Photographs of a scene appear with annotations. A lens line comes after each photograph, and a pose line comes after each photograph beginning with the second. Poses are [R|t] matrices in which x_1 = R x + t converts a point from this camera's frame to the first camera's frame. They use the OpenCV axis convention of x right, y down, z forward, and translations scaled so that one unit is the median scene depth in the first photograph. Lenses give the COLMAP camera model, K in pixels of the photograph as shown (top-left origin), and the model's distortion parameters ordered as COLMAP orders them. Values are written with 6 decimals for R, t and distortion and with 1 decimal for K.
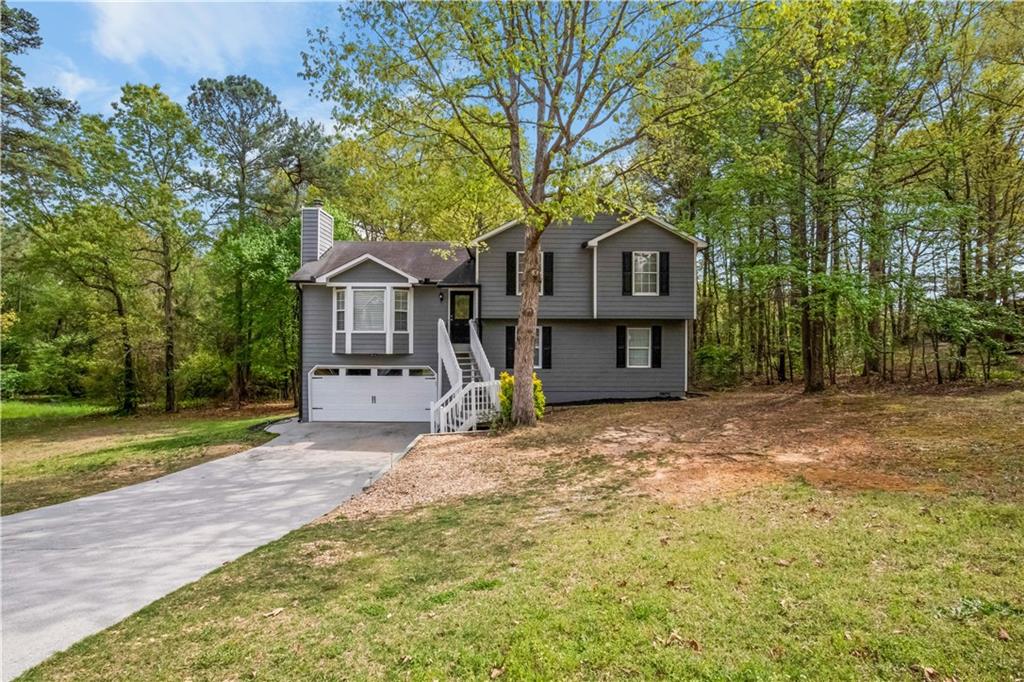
lens RADIAL K [[517.3, 0, 519.1], [0, 517.3, 339.6], [0, 0, 1]] dist [-0.034741, 0.002481]
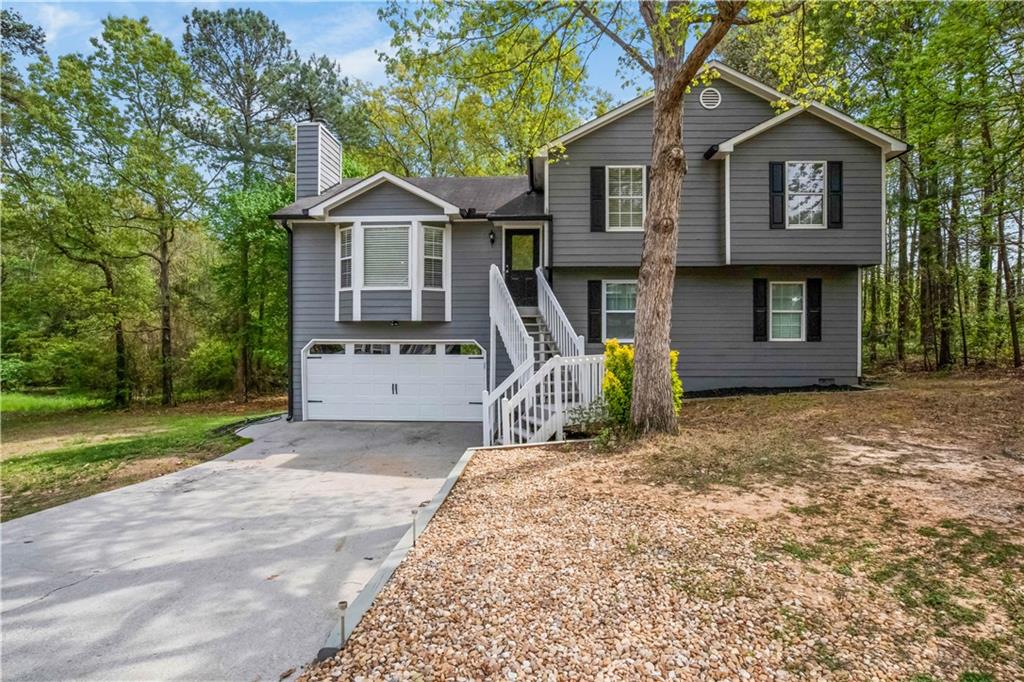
lens RADIAL K [[518.2, 0, 515.9], [0, 518.2, 336.3], [0, 0, 1]] dist [-0.032698, 0.001418]
pose [[0.997950, -0.004732, -0.063821, -0.077889], [0.005025, 0.999978, 0.004430, 0.045010], [0.063798, -0.004742, 0.997952, 0.329300]]
